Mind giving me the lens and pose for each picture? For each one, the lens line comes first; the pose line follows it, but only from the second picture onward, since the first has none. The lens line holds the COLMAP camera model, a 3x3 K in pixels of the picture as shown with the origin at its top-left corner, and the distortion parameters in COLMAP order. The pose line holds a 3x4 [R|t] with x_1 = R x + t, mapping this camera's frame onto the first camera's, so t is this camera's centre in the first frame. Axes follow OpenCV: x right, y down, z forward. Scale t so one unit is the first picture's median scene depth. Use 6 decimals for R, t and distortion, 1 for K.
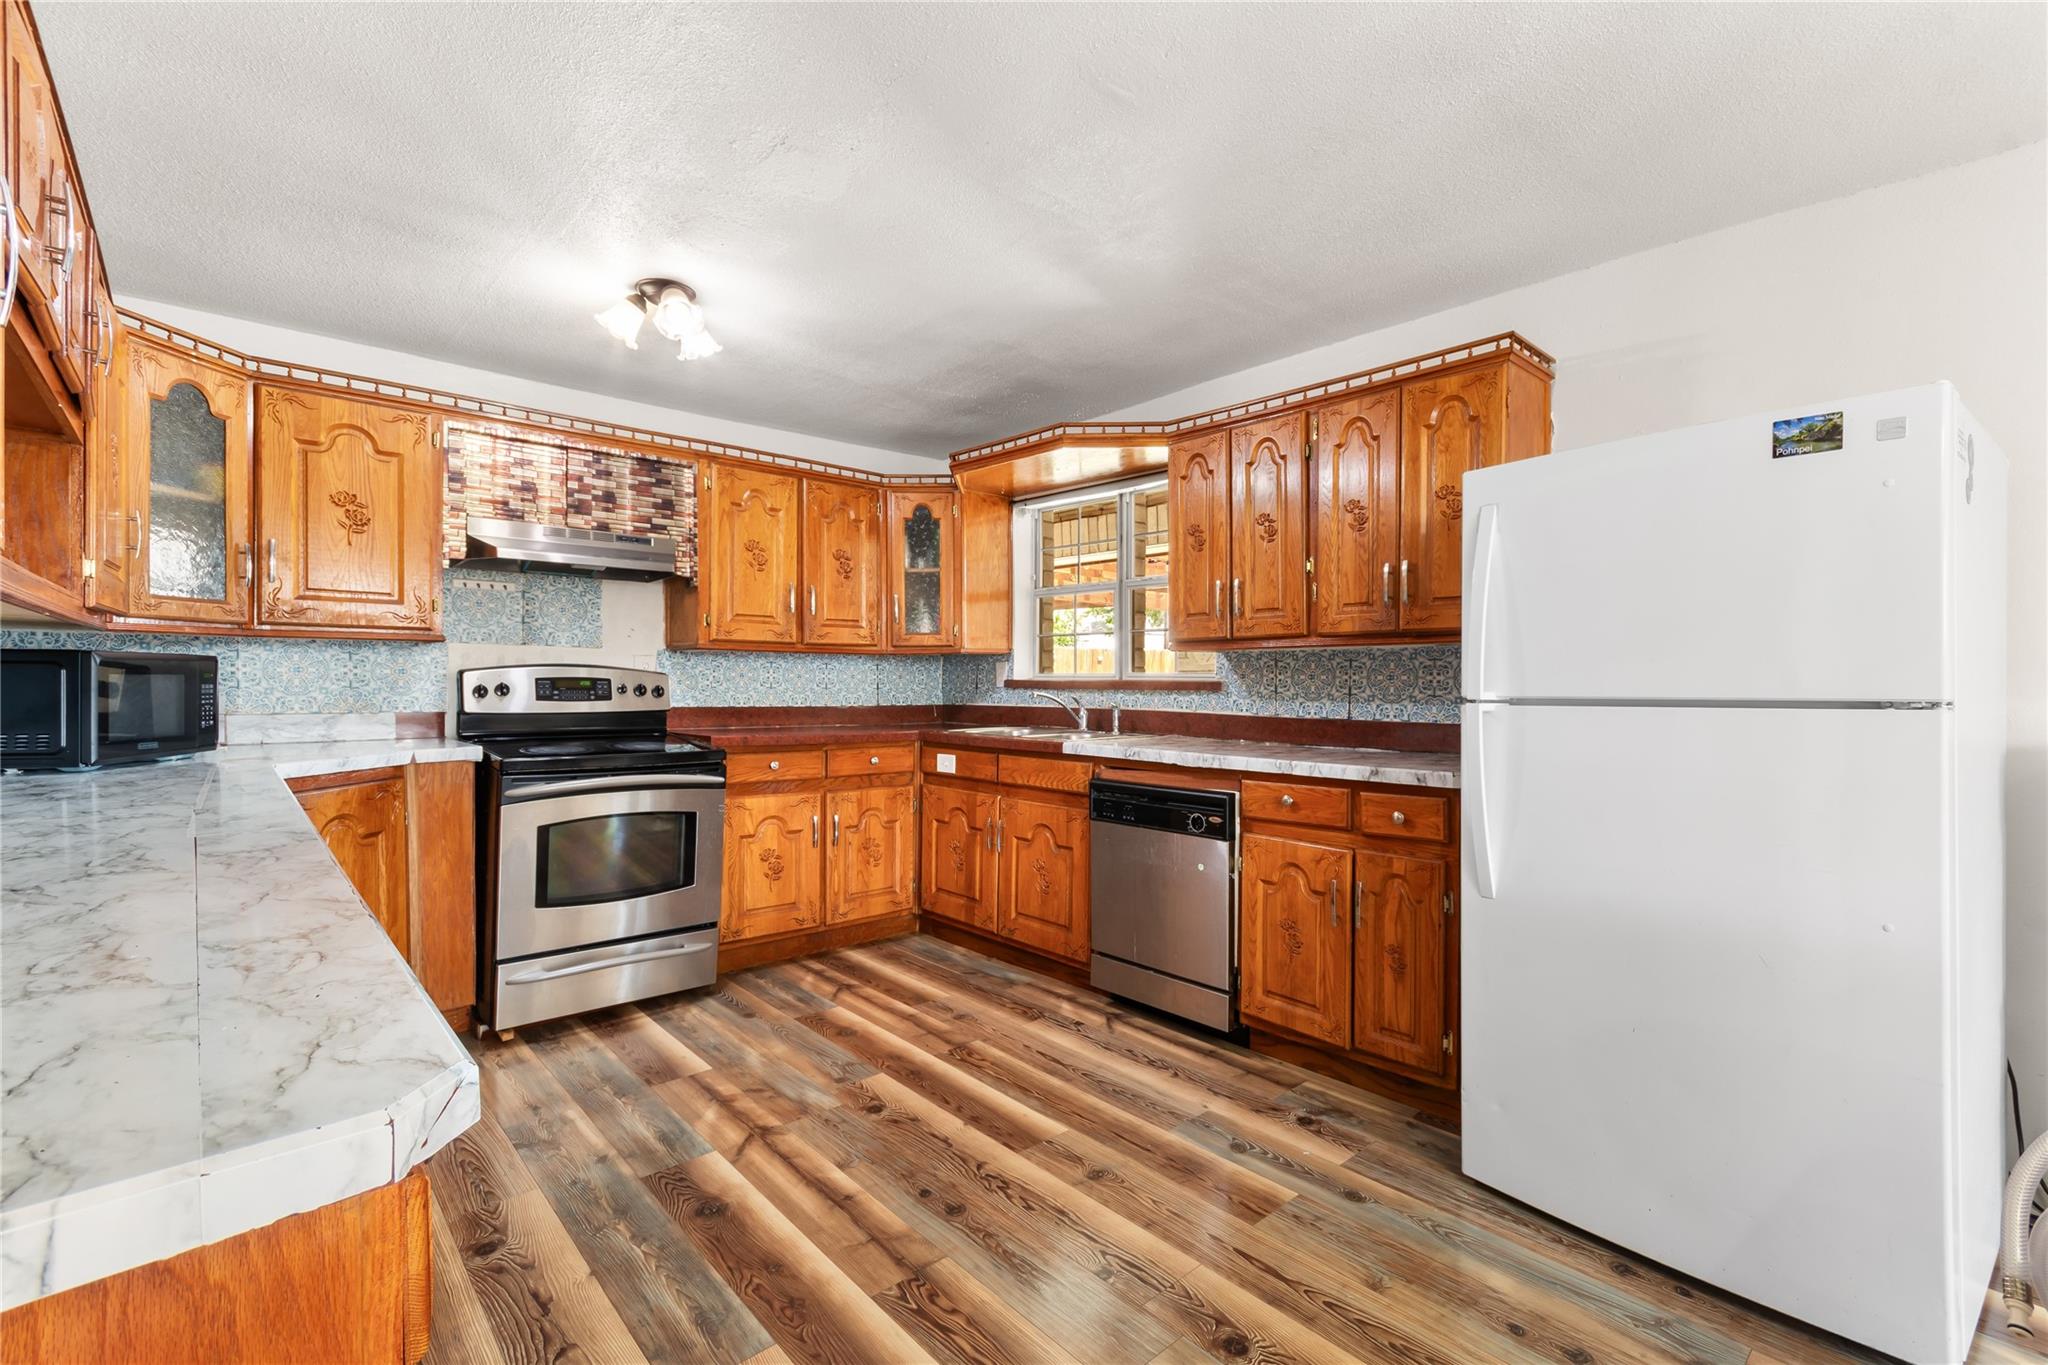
lens RADIAL K [[914.0, 0, 1022.8], [0, 914.0, 682.4], [0, 0, 1]] dist [0.001805, 0.000132]
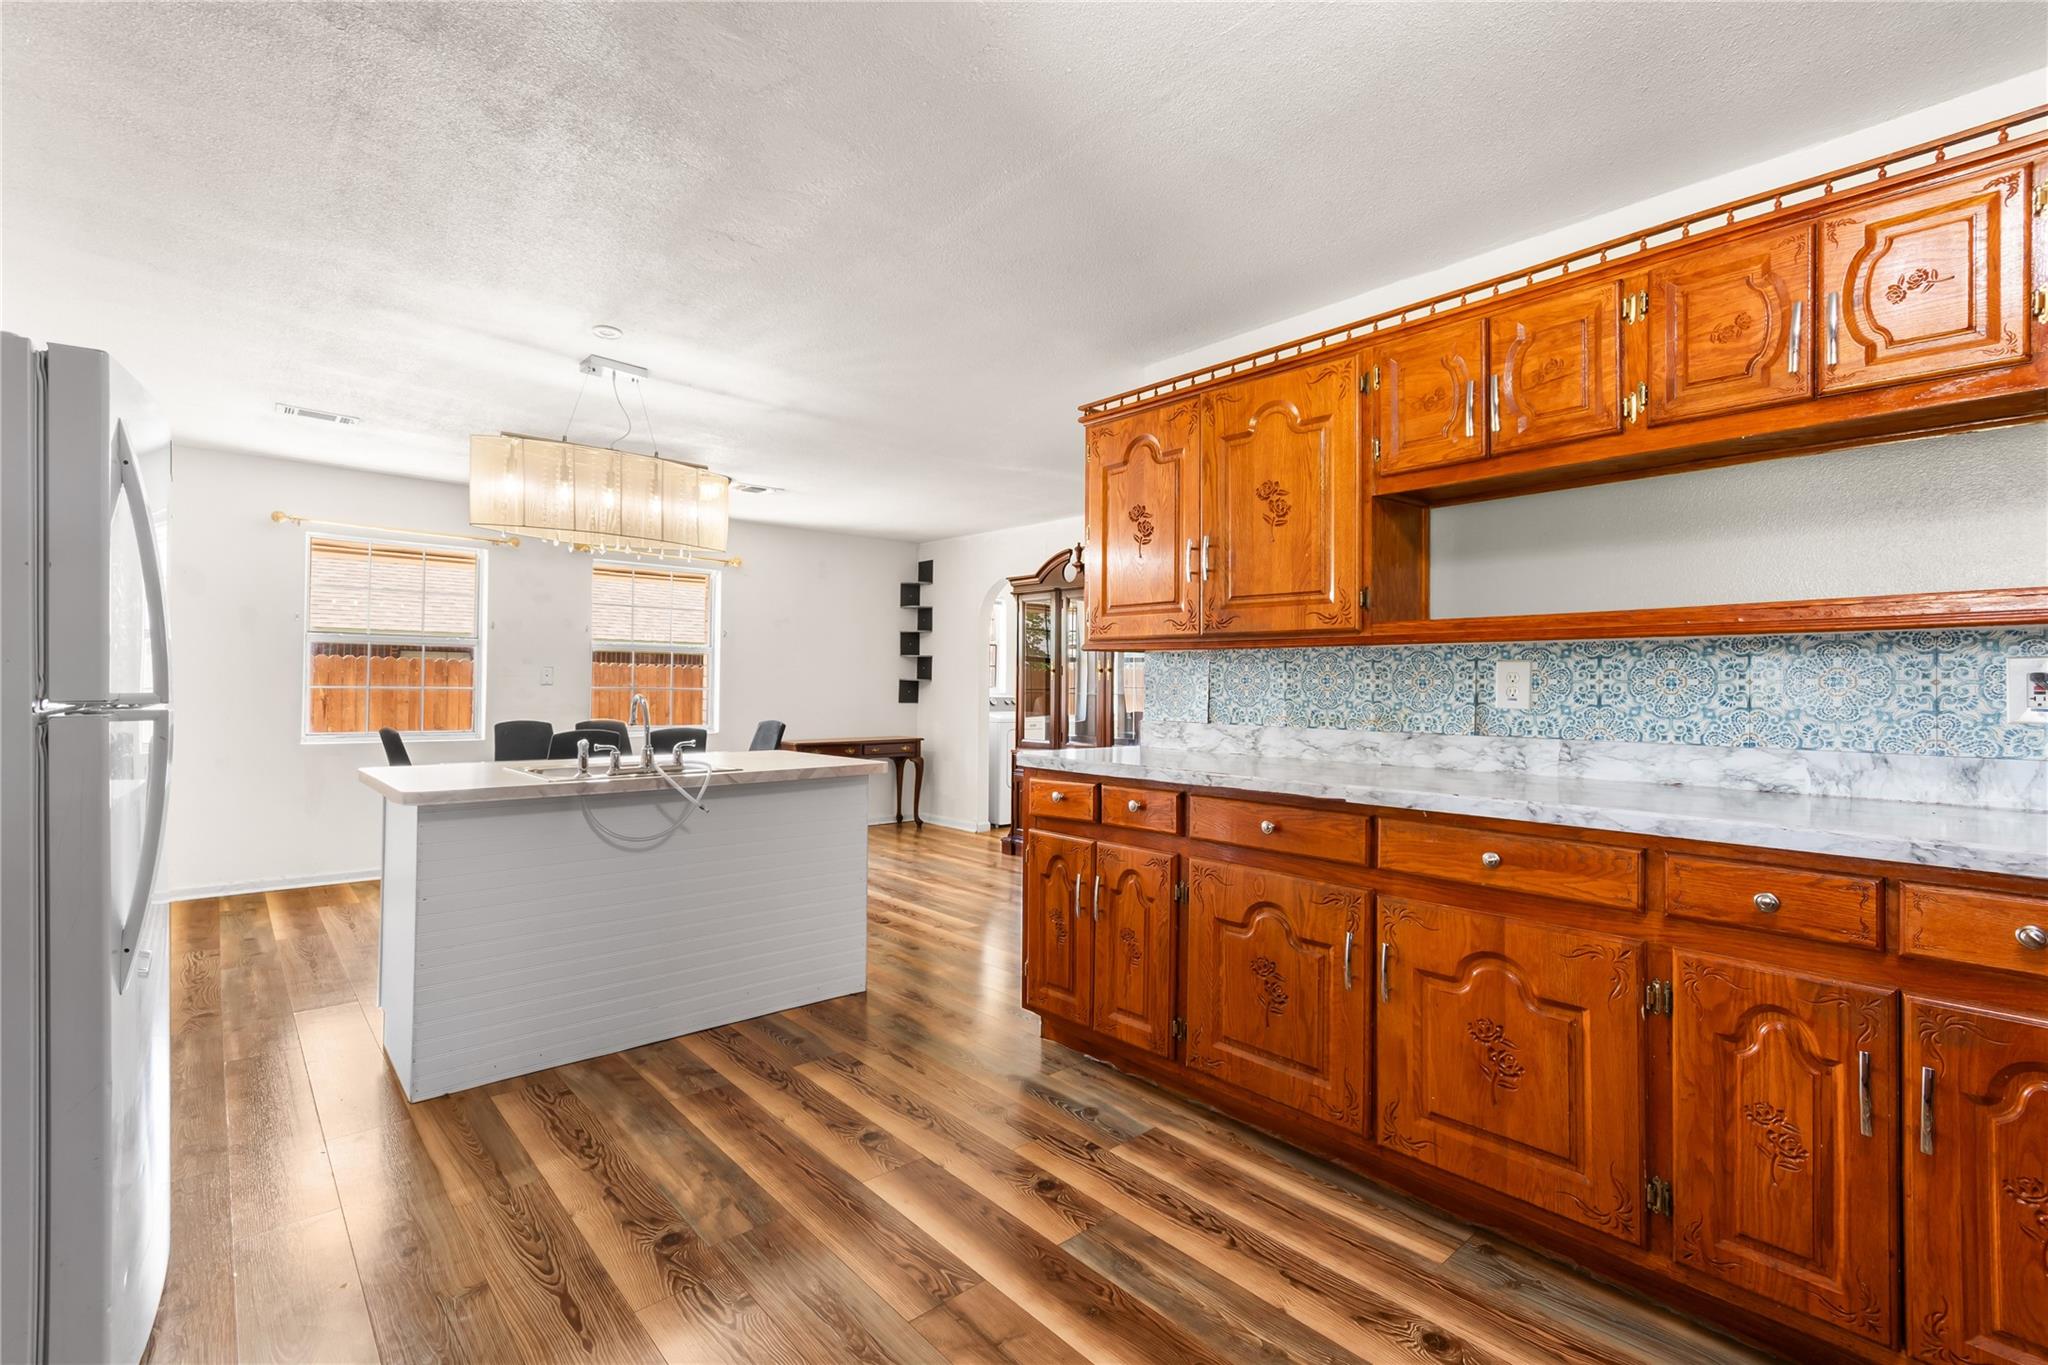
lens RADIAL K [[914.0, 0, 1024.4], [0, 914.0, 680.2], [0, 0, 1]] dist [0.001805, 0.000132]
pose [[-0.999904, -0.013570, -0.002829, -0.191995], [-0.013568, 0.999908, -0.000570, -0.006141], [0.002836, -0.000531, -0.999996, 1.969689]]
